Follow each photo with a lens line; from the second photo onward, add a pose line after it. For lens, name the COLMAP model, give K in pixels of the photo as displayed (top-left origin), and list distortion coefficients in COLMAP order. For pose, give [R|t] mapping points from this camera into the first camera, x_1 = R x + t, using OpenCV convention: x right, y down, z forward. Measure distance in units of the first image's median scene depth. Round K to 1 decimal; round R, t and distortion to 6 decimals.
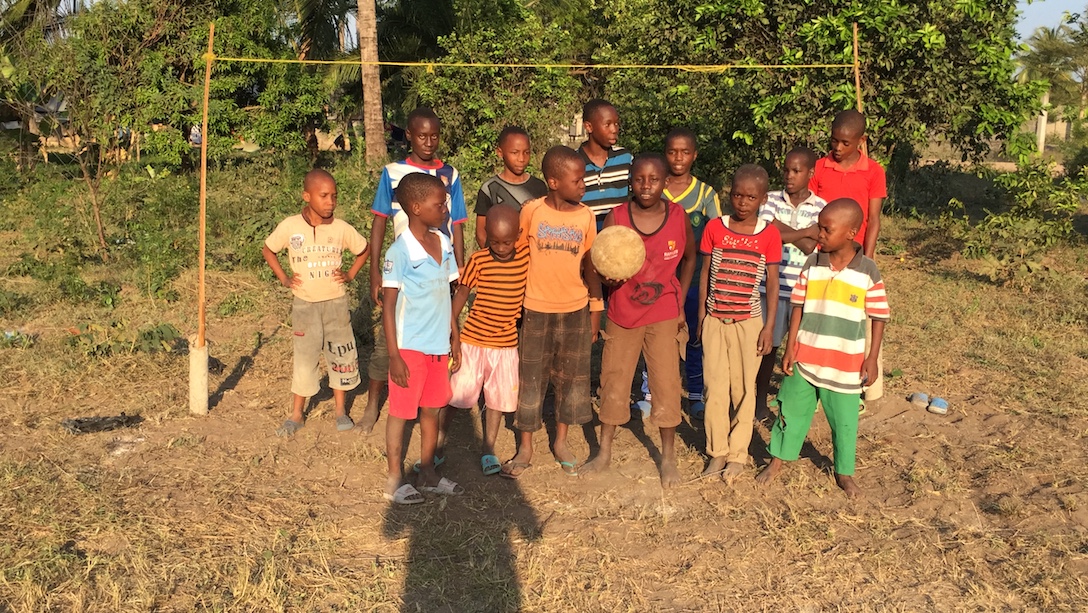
lens RADIAL K [[1113.3, 0, 549.6], [0, 1113.3, 310.9], [0, 0, 1]] dist [0.040683, 0.000000]
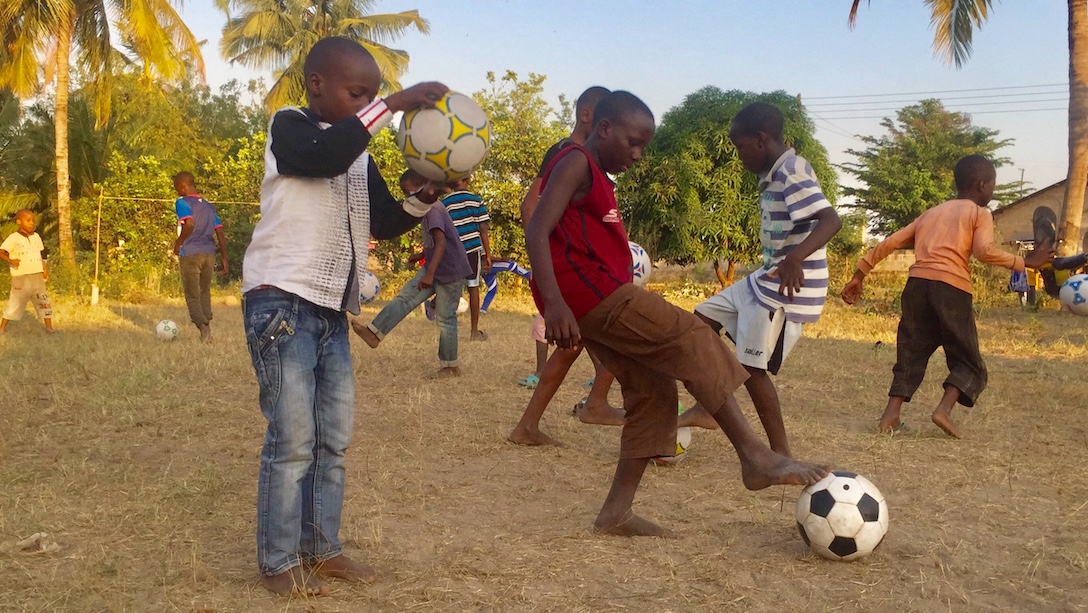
lens RADIAL K [[1113.3, 0, 541.1], [0, 1113.3, 298.5], [0, 0, 1]] dist [0.040683, 0.000000]
pose [[0.939270, -0.007249, 0.343102, -0.062698], [0.054778, 0.990125, -0.129040, 0.147594], [-0.338779, 0.139998, 0.930392, -0.643771]]
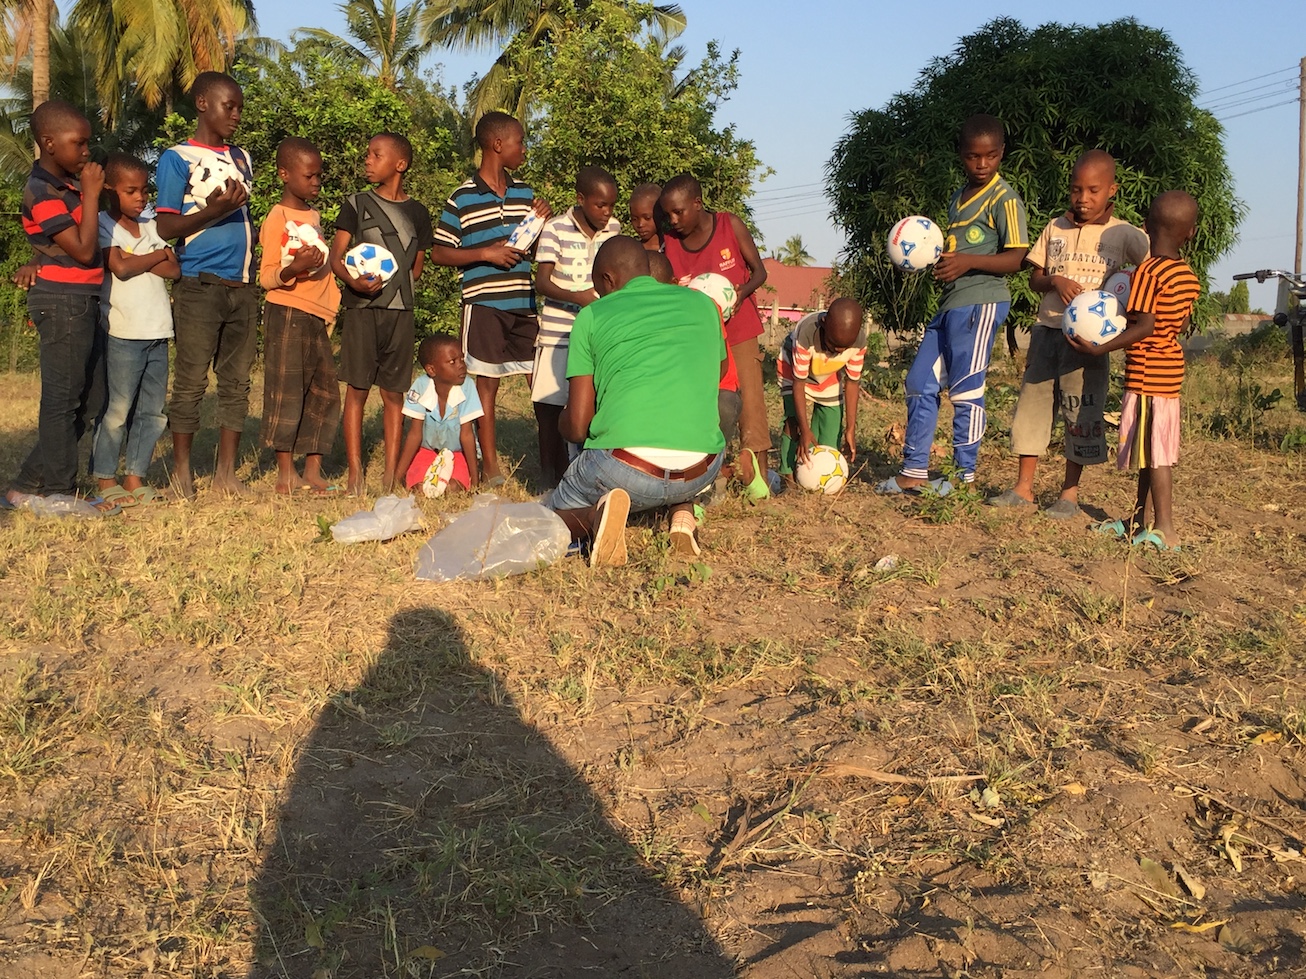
lens RADIAL K [[1434.4, 0, 685.7], [0, 1434.4, 488.0], [0, 0, 1]] dist [0.050150, 0.000000]
pose [[0.995433, 0.005523, 0.095298, 0.303308], [0.000948, 0.997703, -0.067727, 0.114505], [-0.095453, 0.067508, 0.993142, -0.417903]]
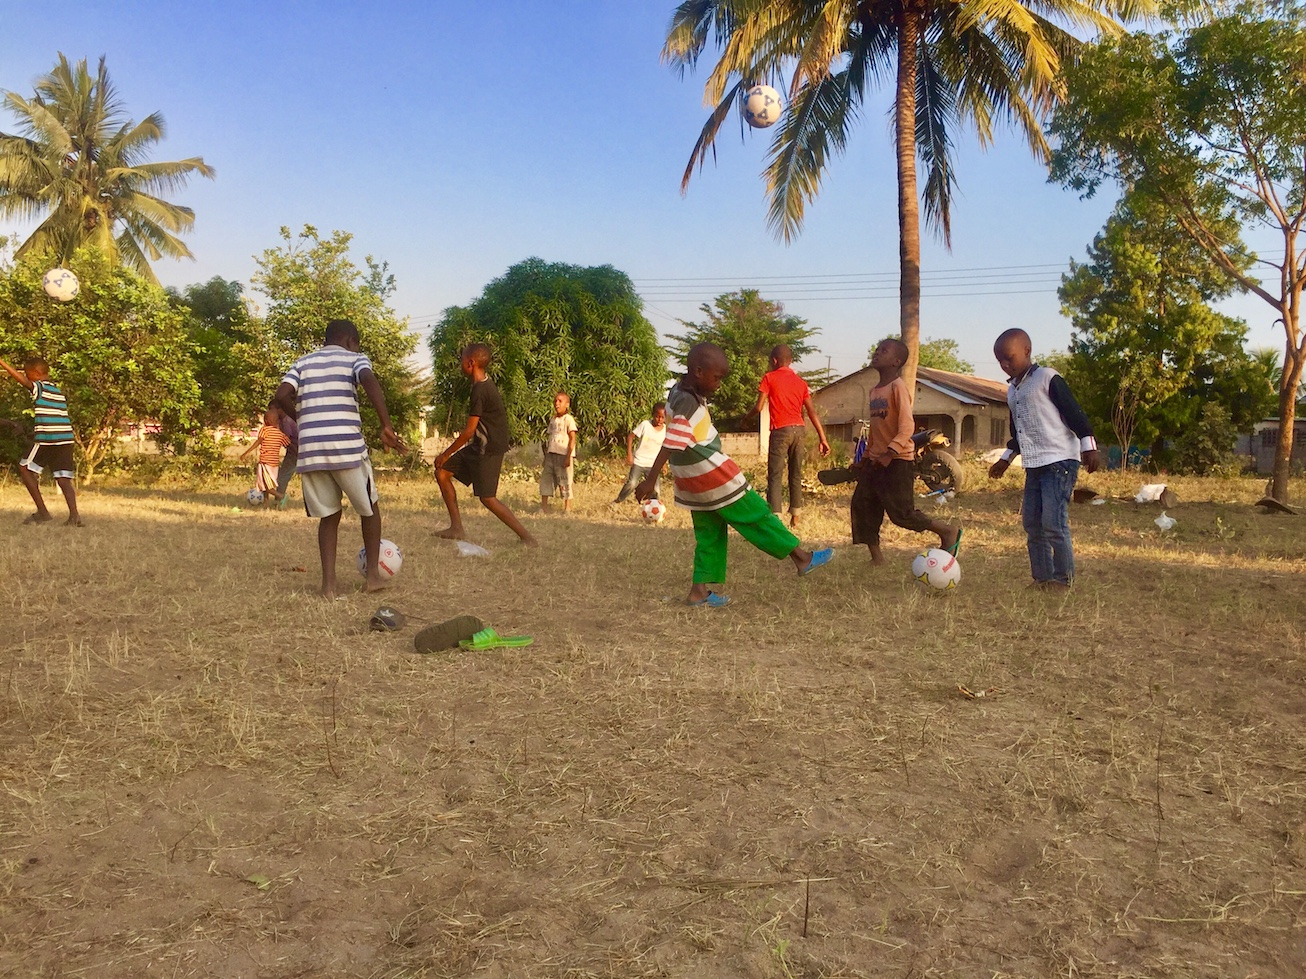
lens RADIAL K [[1112.1, 0, 649.6], [0, 1112.1, 494.6], [0, 0, 1]] dist [0.070688, -0.103359]
pose [[0.822037, -0.022727, 0.568980, -0.024802], [0.096506, 0.990309, -0.099872, 0.136208], [-0.561196, 0.137009, 0.816264, -0.560974]]
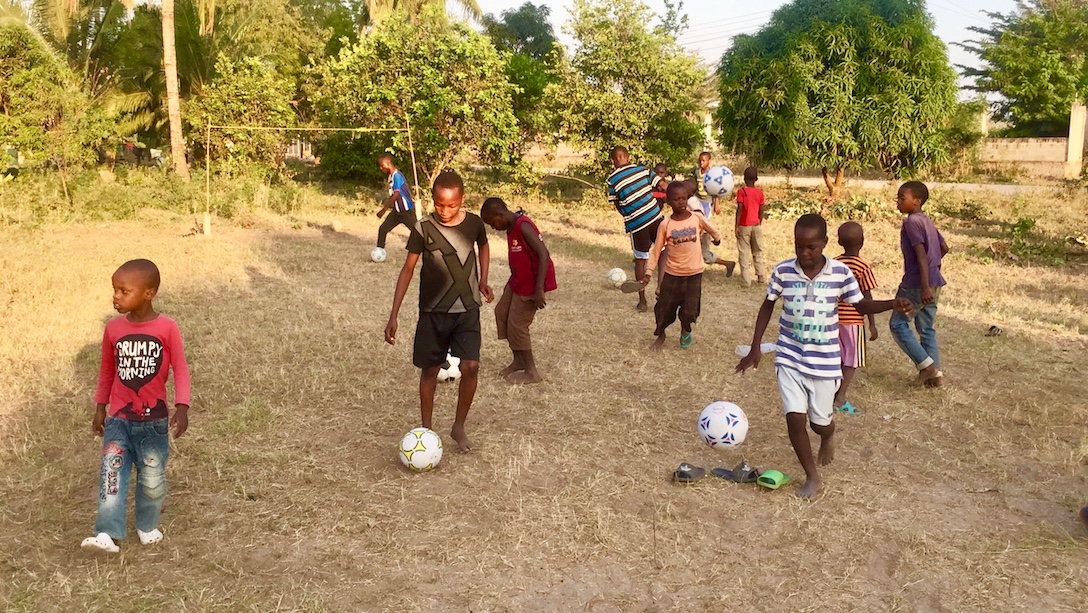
lens RADIAL K [[1113.3, 0, 541.7], [0, 1113.3, 301.5], [0, 0, 1]] dist [0.040683, 0.000000]
pose [[0.966351, -0.039967, 0.254102, -0.060649], [0.045609, 0.998826, -0.016349, 0.103088], [-0.253150, 0.027388, 0.967039, -0.647079]]
